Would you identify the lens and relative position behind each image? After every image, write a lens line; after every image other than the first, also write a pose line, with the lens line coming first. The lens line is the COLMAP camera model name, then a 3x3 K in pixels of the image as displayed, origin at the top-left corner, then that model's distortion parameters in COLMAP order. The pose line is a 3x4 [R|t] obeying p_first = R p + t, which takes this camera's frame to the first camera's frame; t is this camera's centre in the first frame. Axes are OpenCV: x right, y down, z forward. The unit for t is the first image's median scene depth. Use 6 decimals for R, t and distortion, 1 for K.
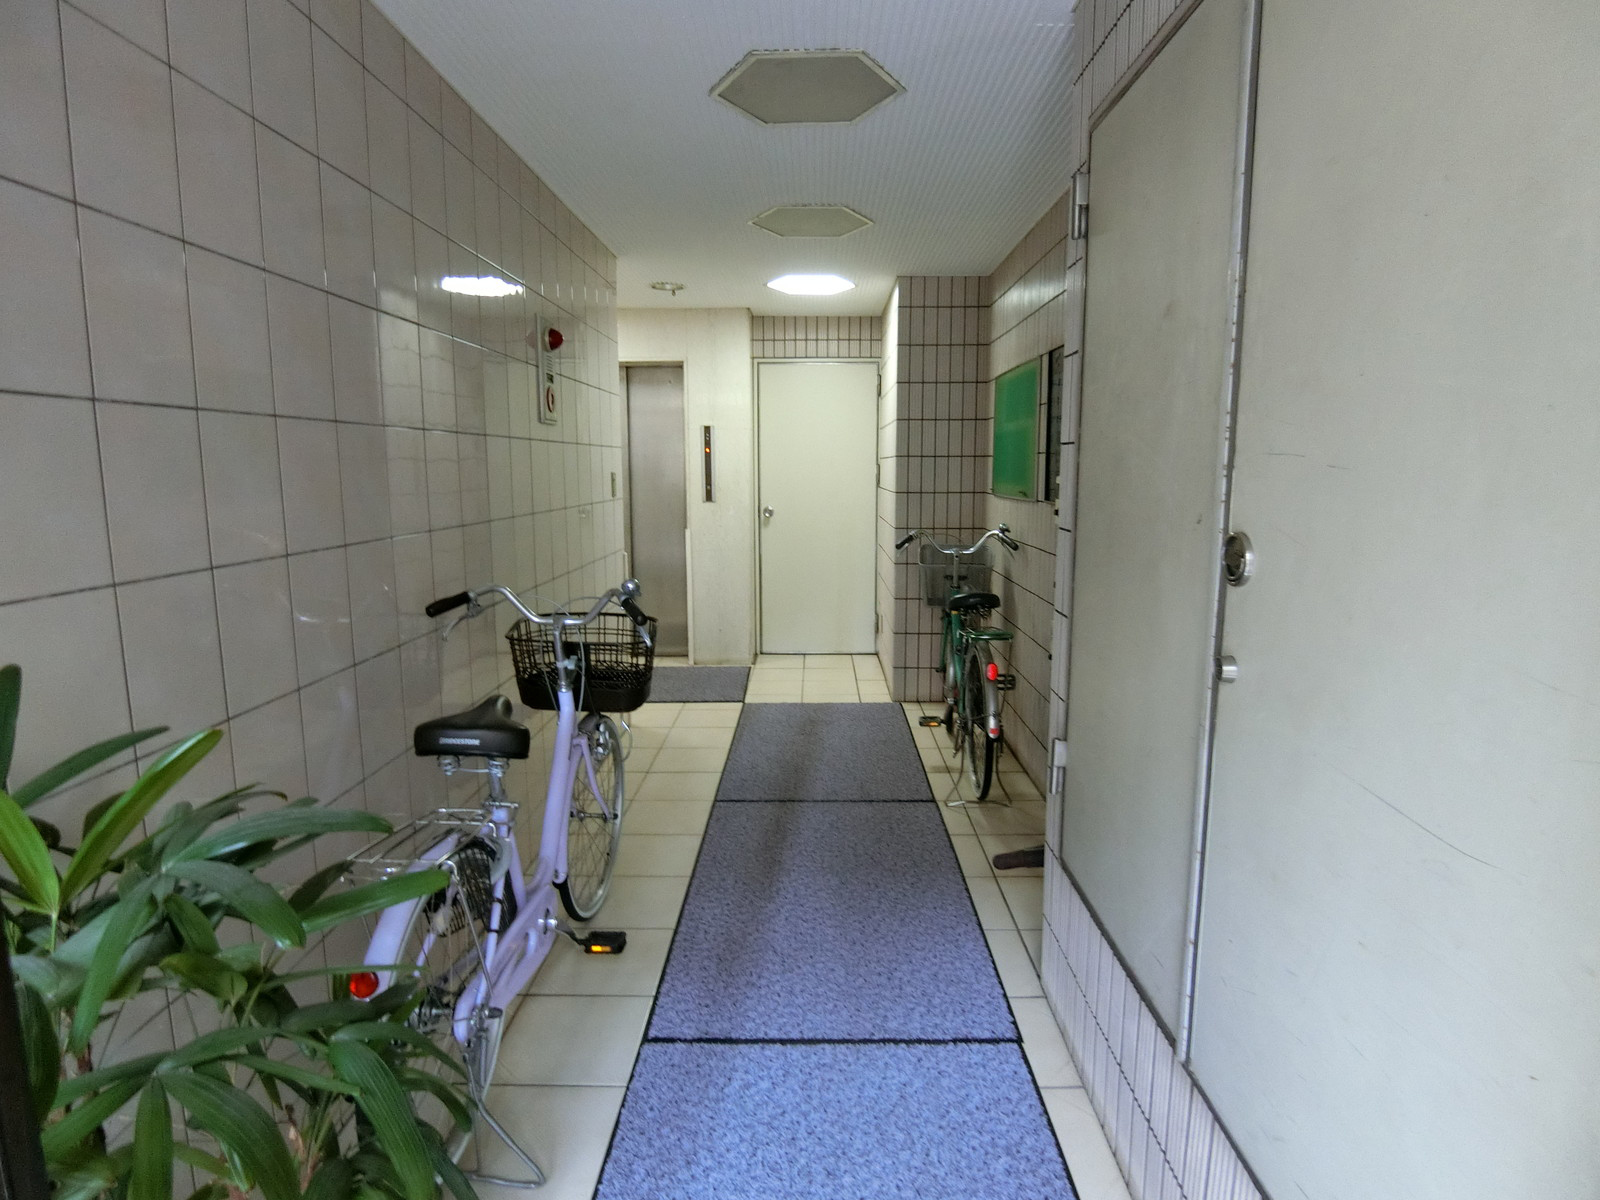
lens RADIAL K [[889.4, 0, 799.7], [0, 889.4, 601.4], [0, 0, 1]] dist [-0.006646, -0.000361]
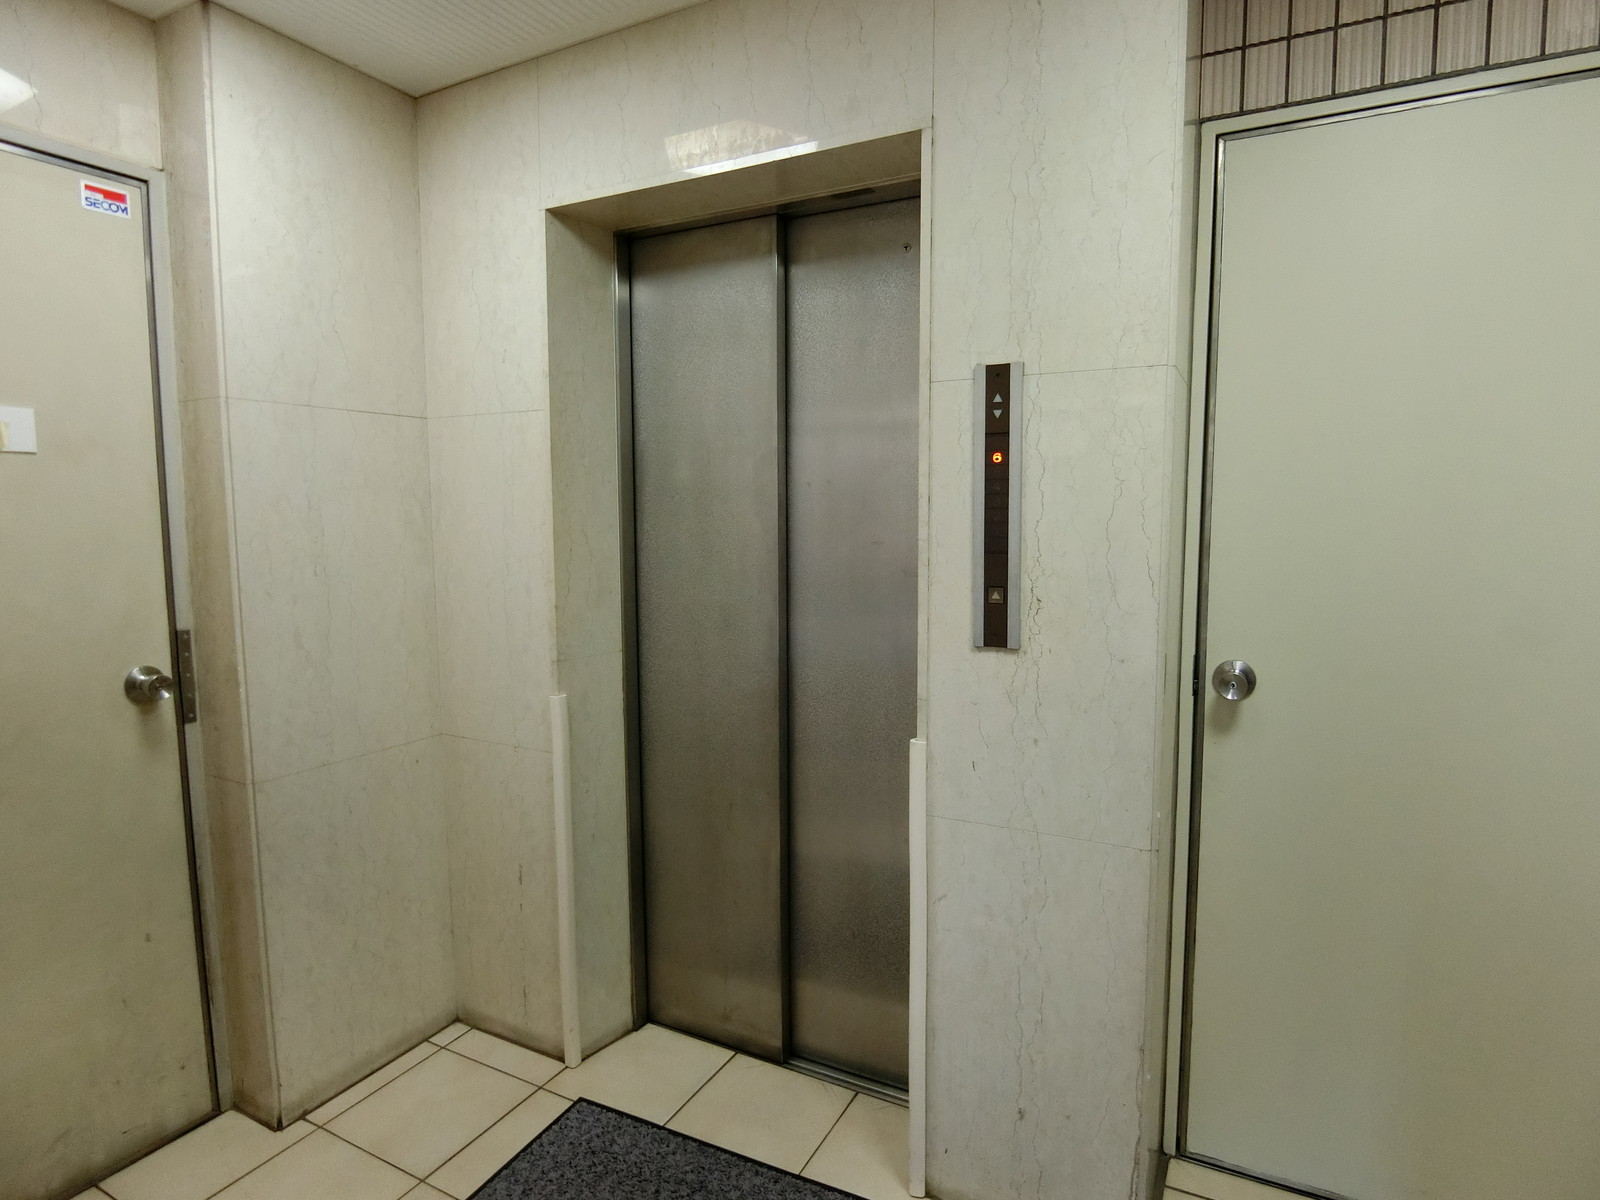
lens RADIAL K [[889.4, 0, 792.7], [0, 889.4, 598.5], [0, 0, 1]] dist [-0.006646, -0.000361]
pose [[0.892480, 0.039060, -0.449392, -0.036705], [-0.061660, 0.997456, -0.035759, -0.113768], [0.446852, 0.059624, 0.892619, 0.732772]]
